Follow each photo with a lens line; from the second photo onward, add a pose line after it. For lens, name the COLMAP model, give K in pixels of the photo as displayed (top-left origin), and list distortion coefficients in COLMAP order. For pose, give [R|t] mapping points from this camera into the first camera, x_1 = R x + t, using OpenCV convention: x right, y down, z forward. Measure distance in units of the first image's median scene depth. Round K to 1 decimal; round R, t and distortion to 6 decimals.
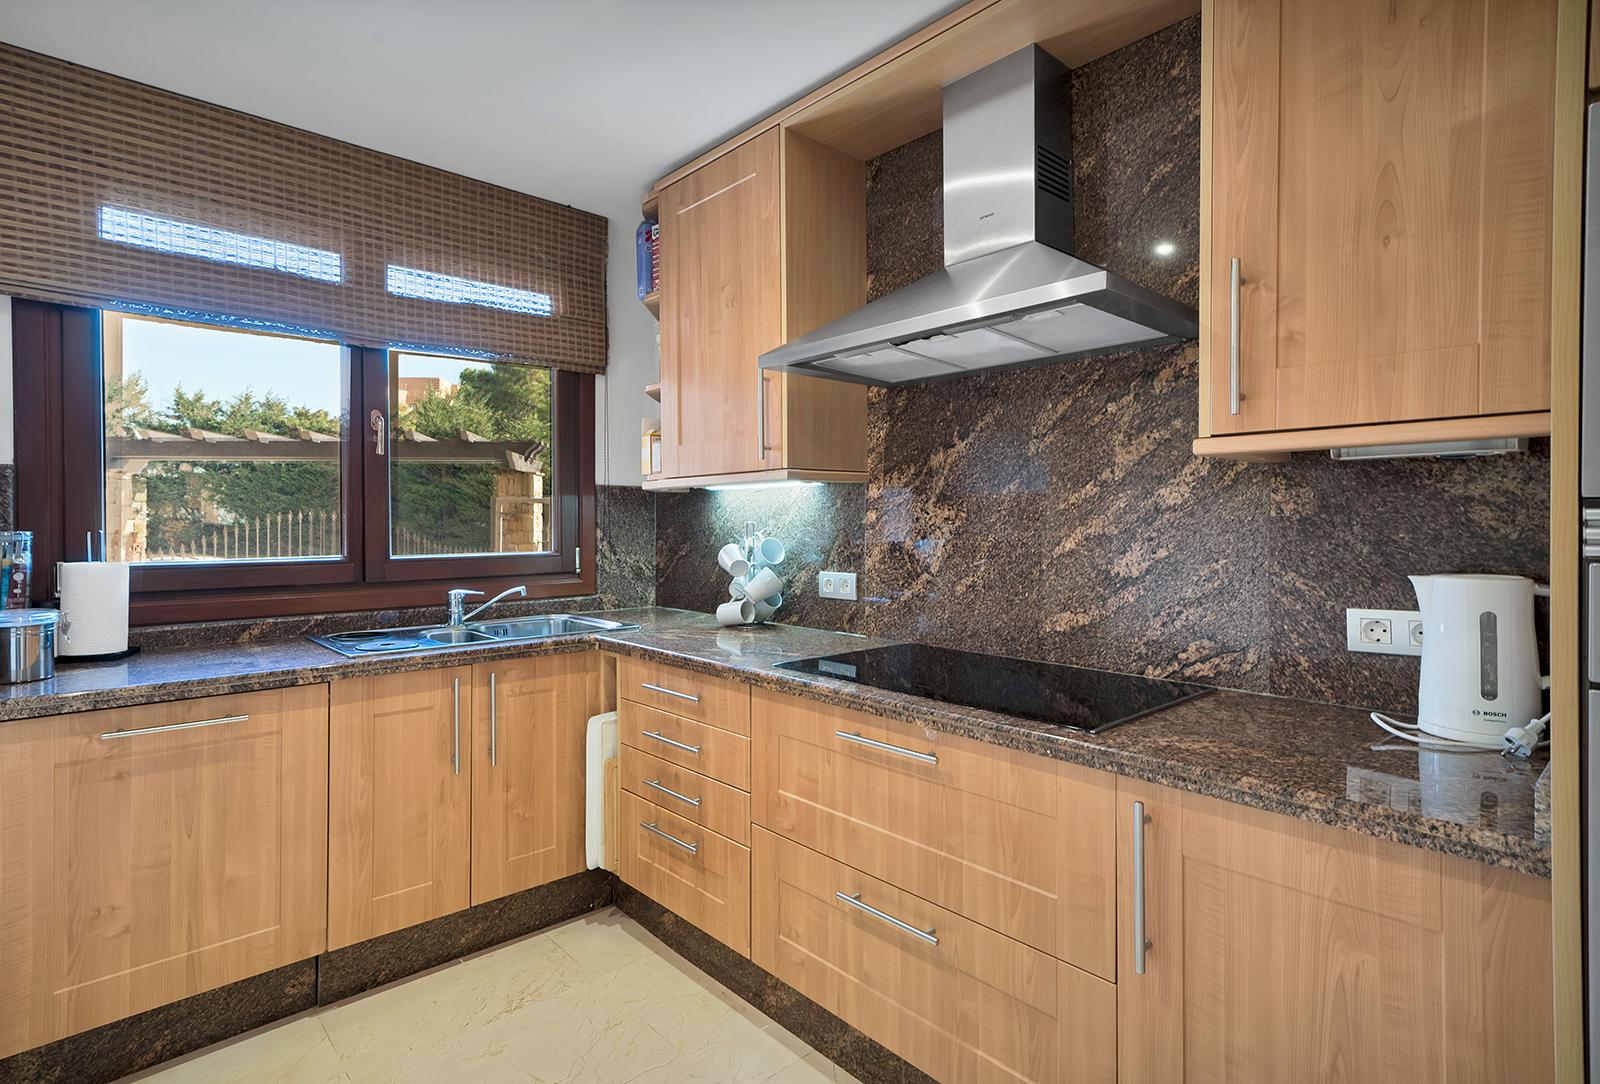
lens RADIAL K [[827.6, 0, 795.0], [0, 827.6, 528.1], [0, 0, 1]] dist [0.017019, 0.000569]
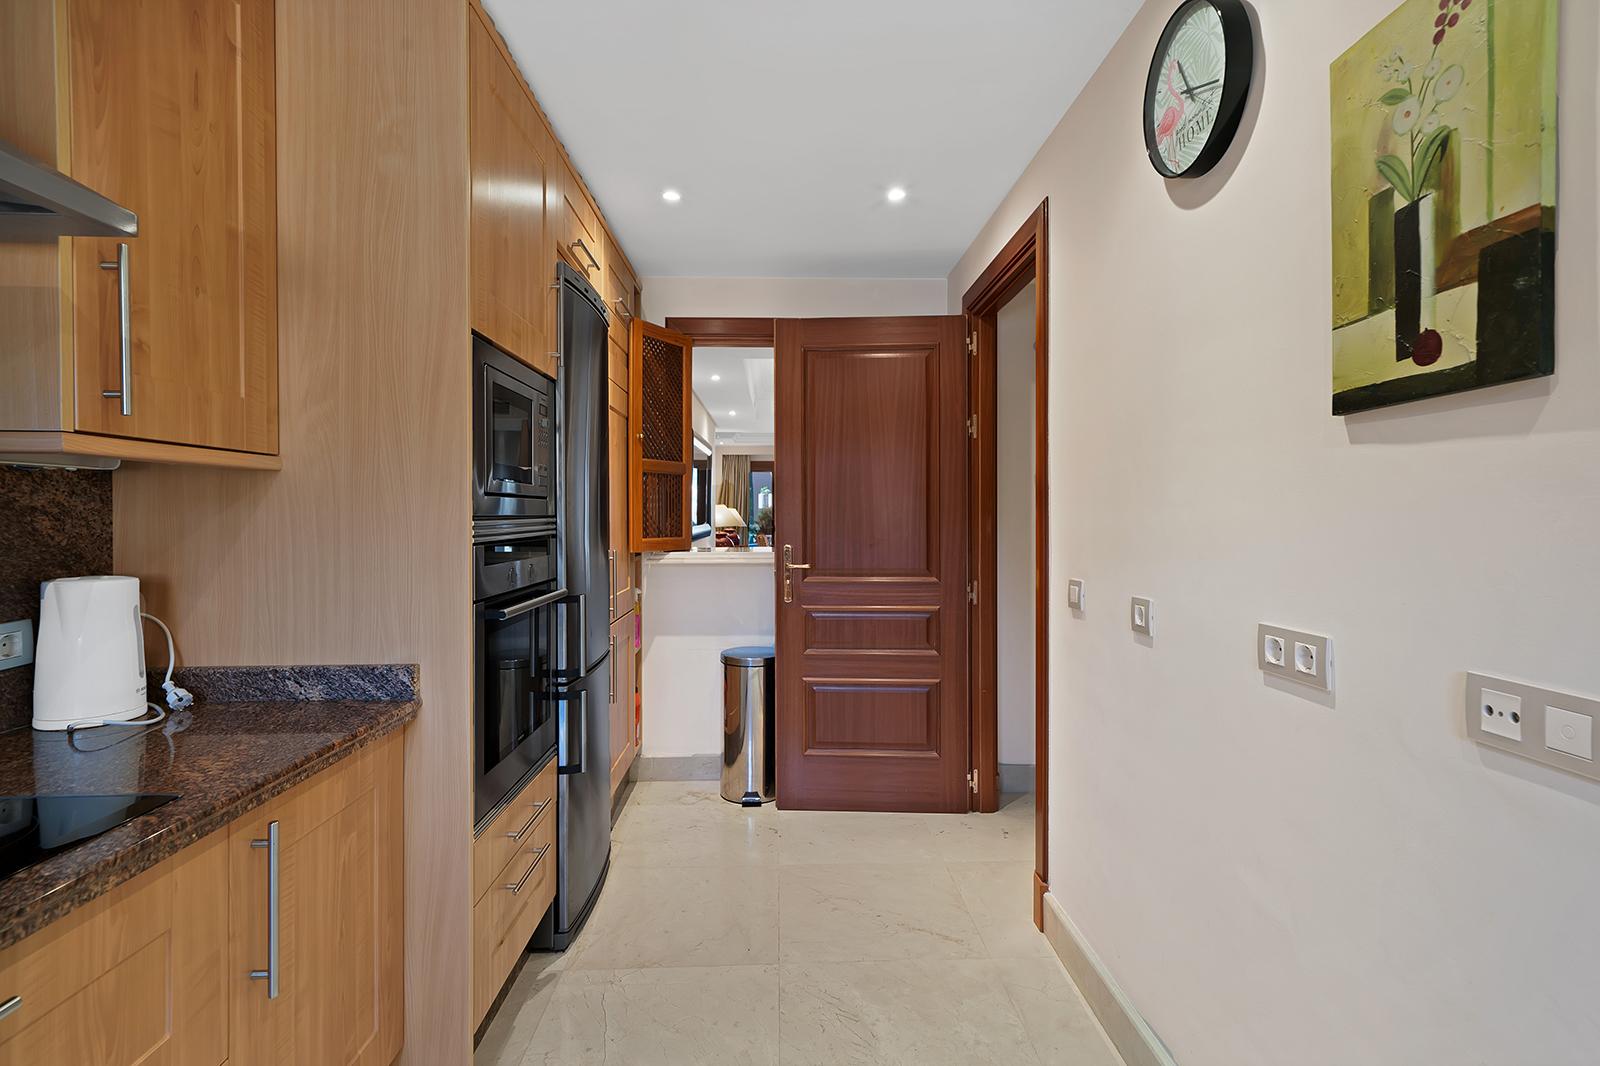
lens RADIAL K [[748.7, 0, 792.5], [0, 748.7, 522.8], [0, 0, 1]] dist [0.002513, -0.000080]
pose [[-0.752045, -0.005619, 0.659088, -0.348725], [0.008639, 0.999794, 0.018381, -0.017467], [-0.659056, 0.019517, -0.751841, 0.705429]]
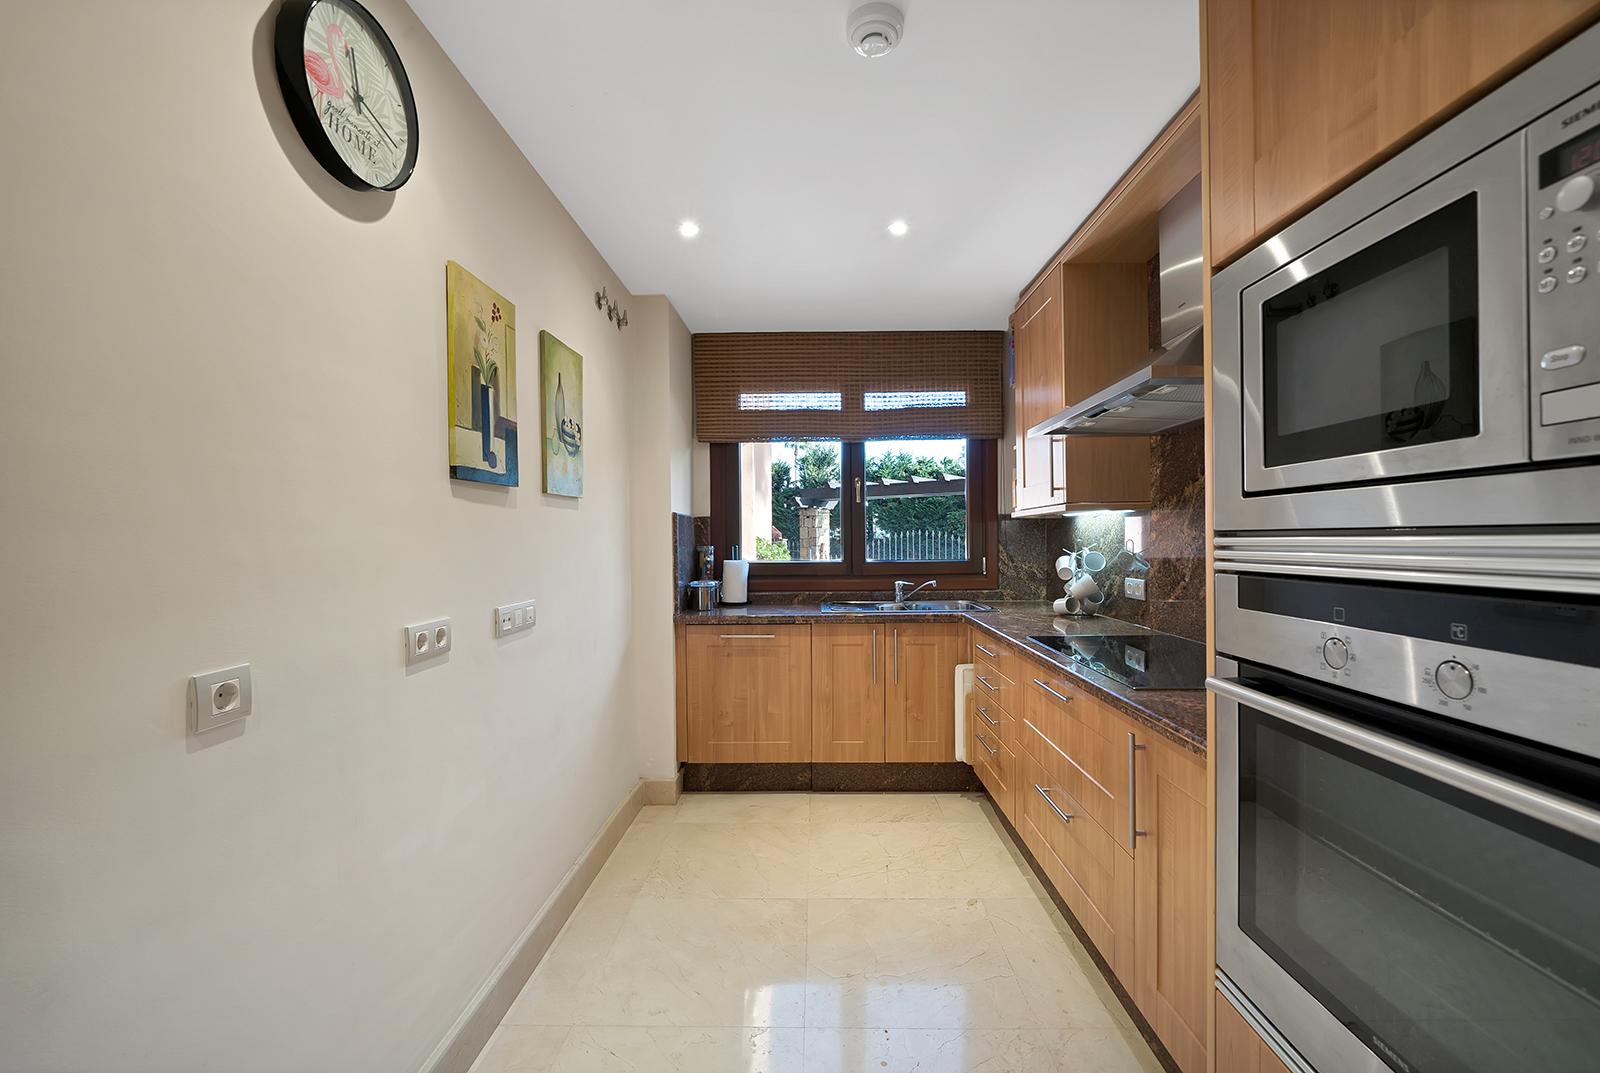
lens RADIAL K [[694.7, 0, 805.9], [0, 694.7, 537.3], [0, 0, 1]] dist [0.001060, 0.000001]
pose [[0.728083, -0.005882, -0.685463, 0.472126], [0.002757, 0.999980, -0.005653, -0.007610], [0.685483, 0.002226, 0.728085, -0.165130]]
